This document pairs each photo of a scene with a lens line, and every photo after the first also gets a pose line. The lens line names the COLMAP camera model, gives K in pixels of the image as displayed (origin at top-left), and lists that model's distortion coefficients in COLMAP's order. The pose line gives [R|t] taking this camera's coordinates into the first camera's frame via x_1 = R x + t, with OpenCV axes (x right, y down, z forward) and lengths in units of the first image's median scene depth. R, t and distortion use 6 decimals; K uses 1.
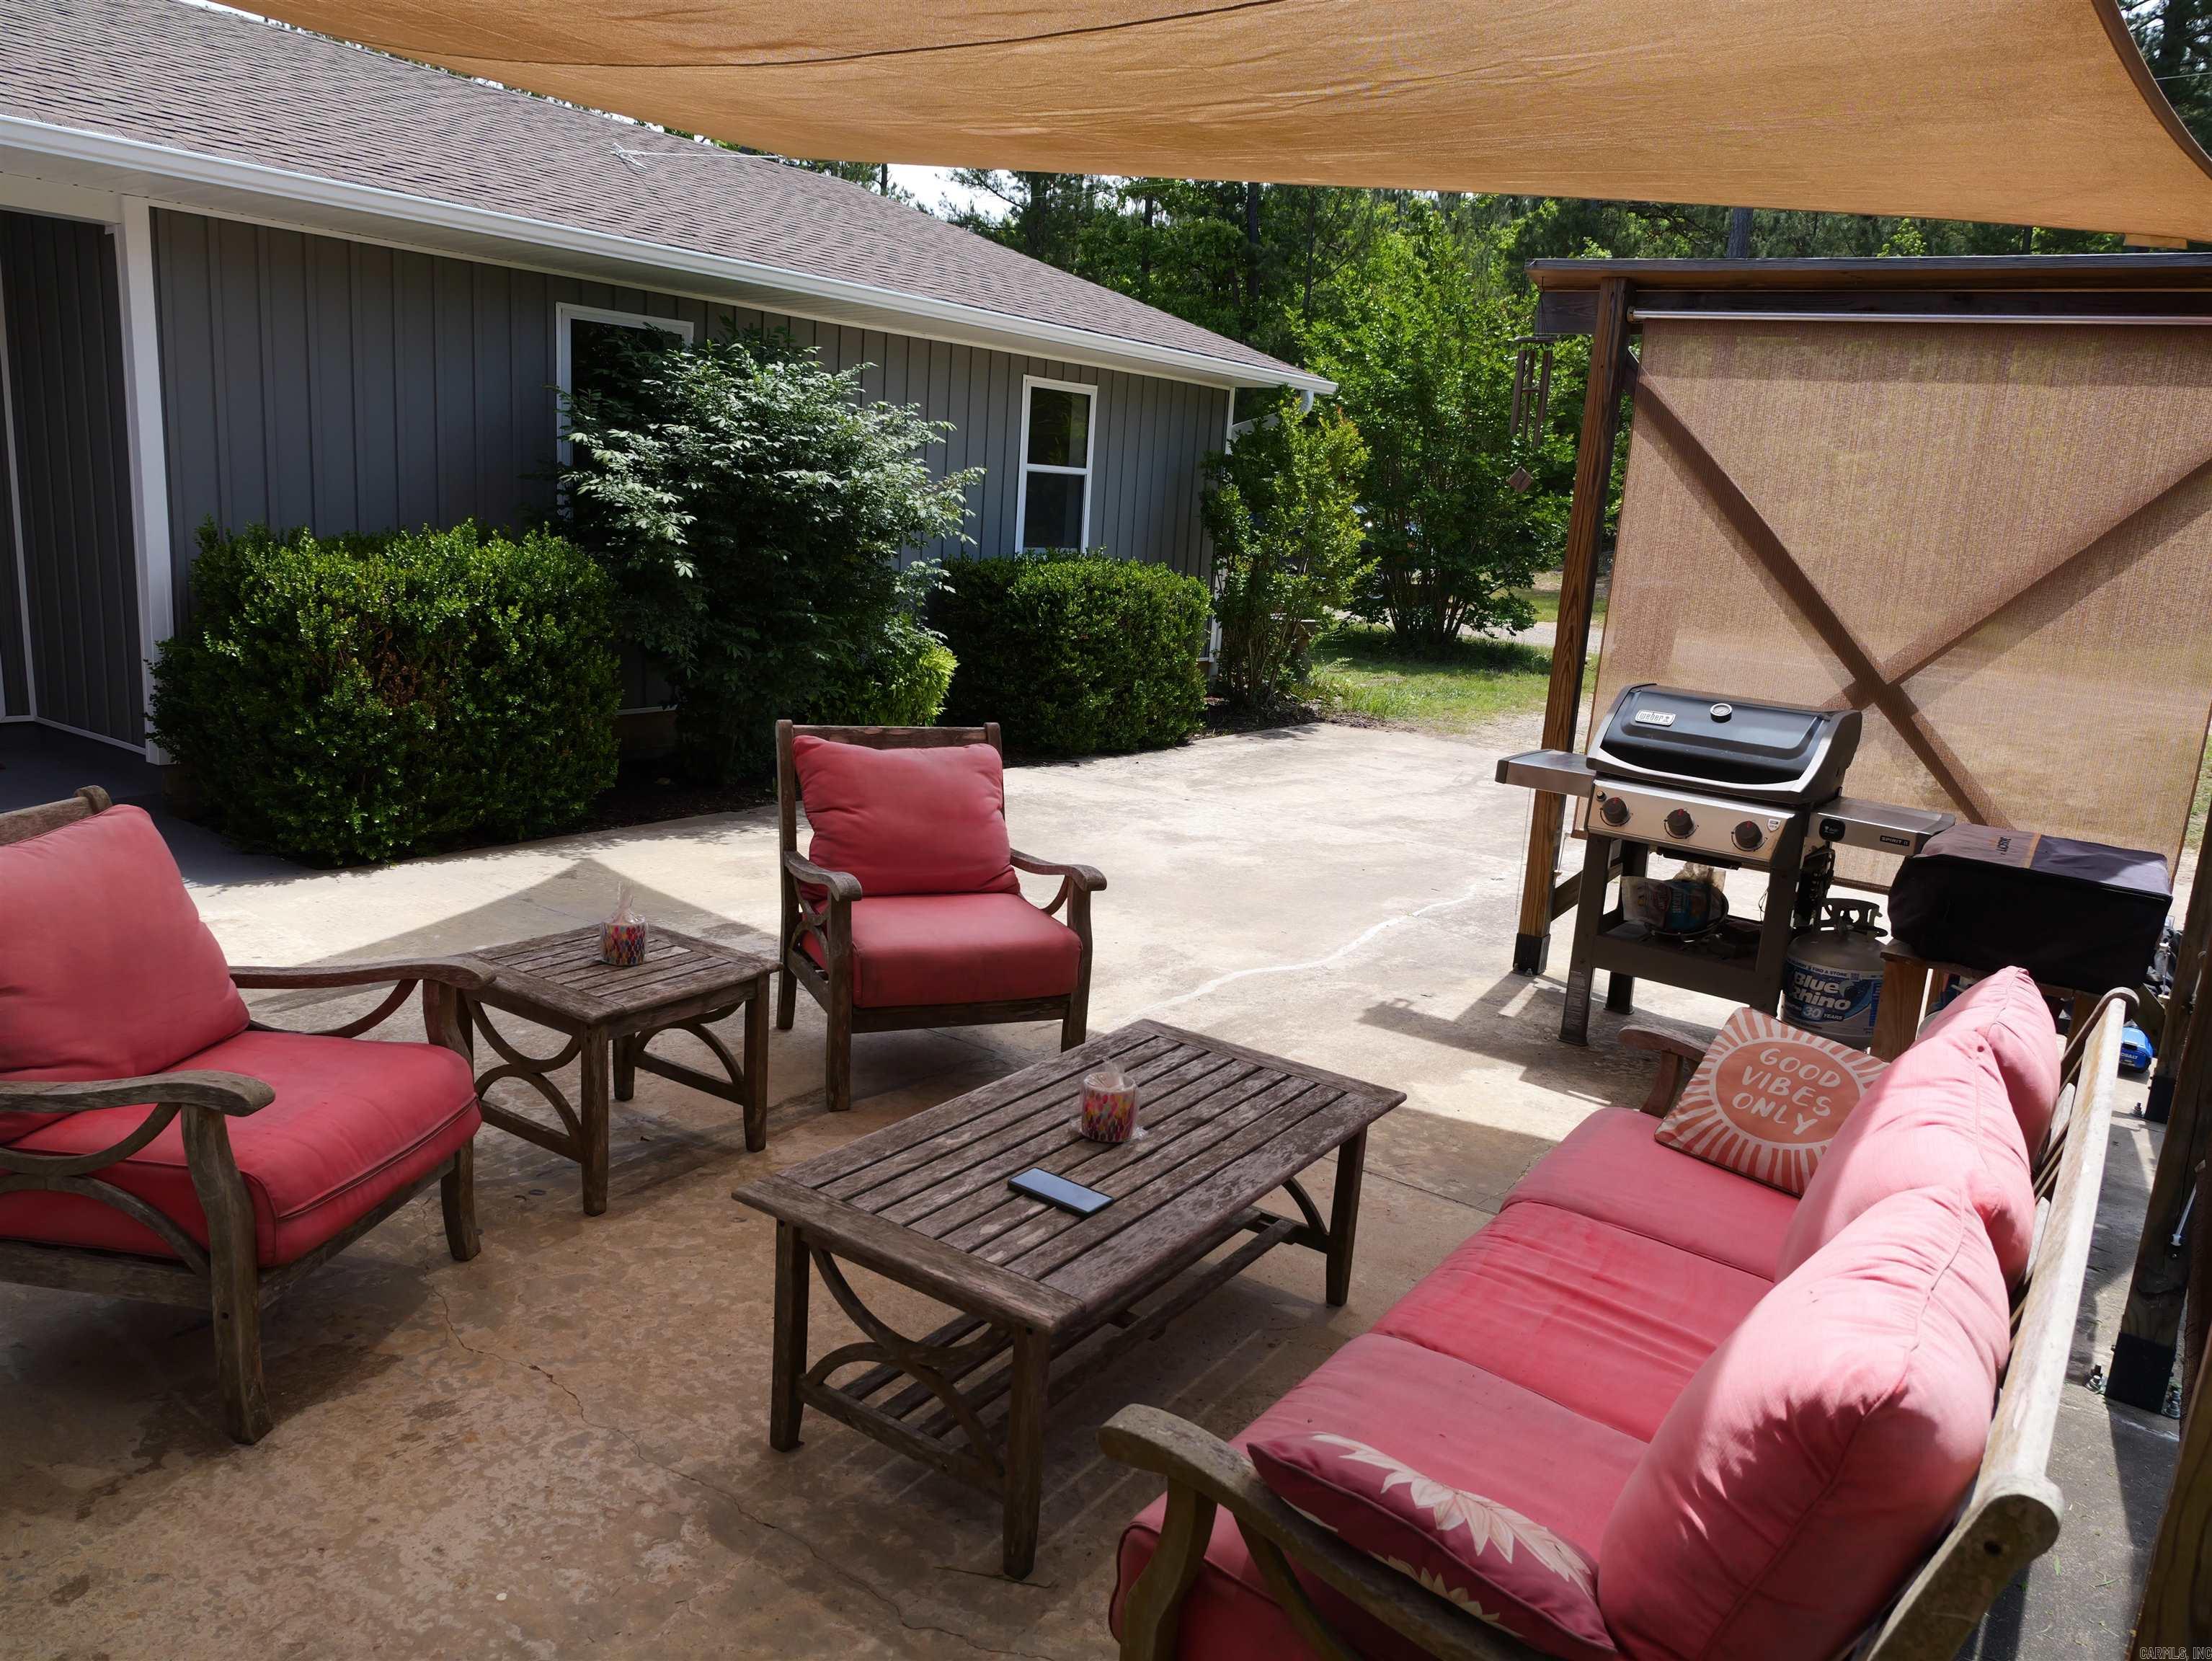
lens RADIAL K [[1561.5, 0, 1106.0], [0, 1561.5, 830.5], [0, 0, 1]] dist [-0.011039, 0.000373]
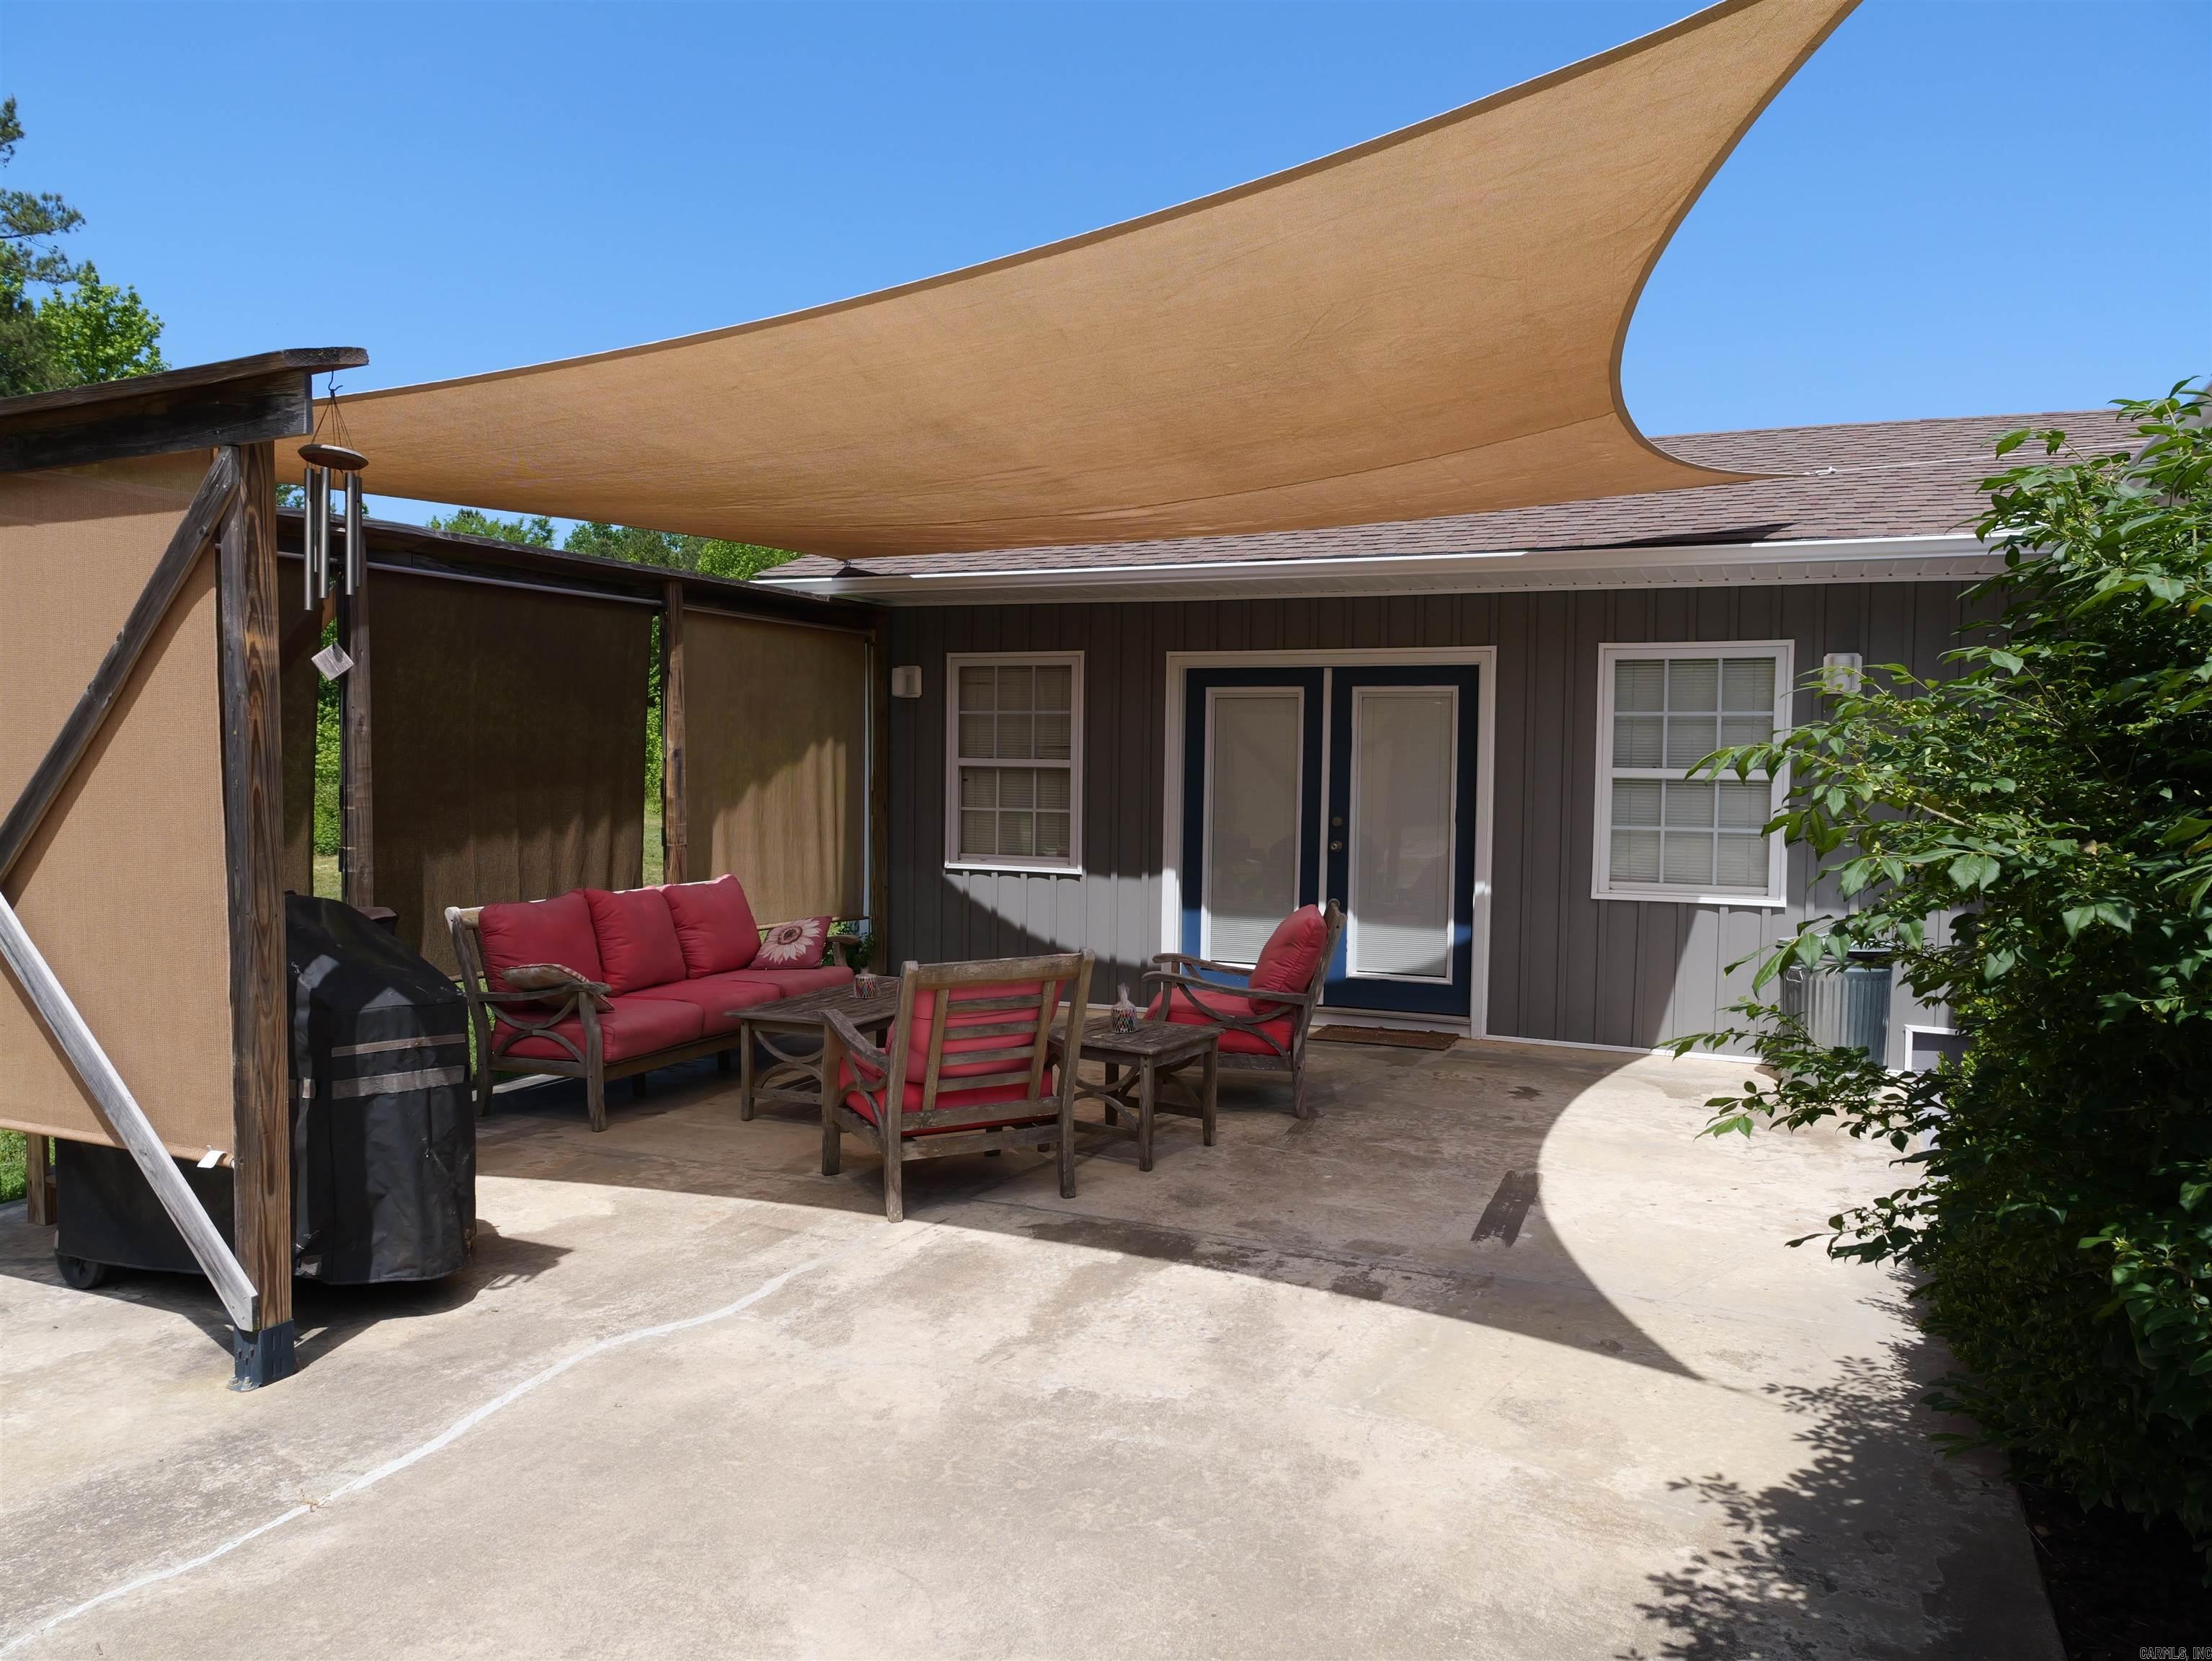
lens RADIAL K [[1561.5, 0, 1106.0], [0, 1561.5, 830.5], [0, 0, 1]] dist [-0.011039, 0.000373]
pose [[-0.977313, -0.069199, -0.200175, 0.071674], [-0.116972, 0.964256, 0.237755, -0.354873], [0.176567, 0.255777, -0.950475, 1.720677]]
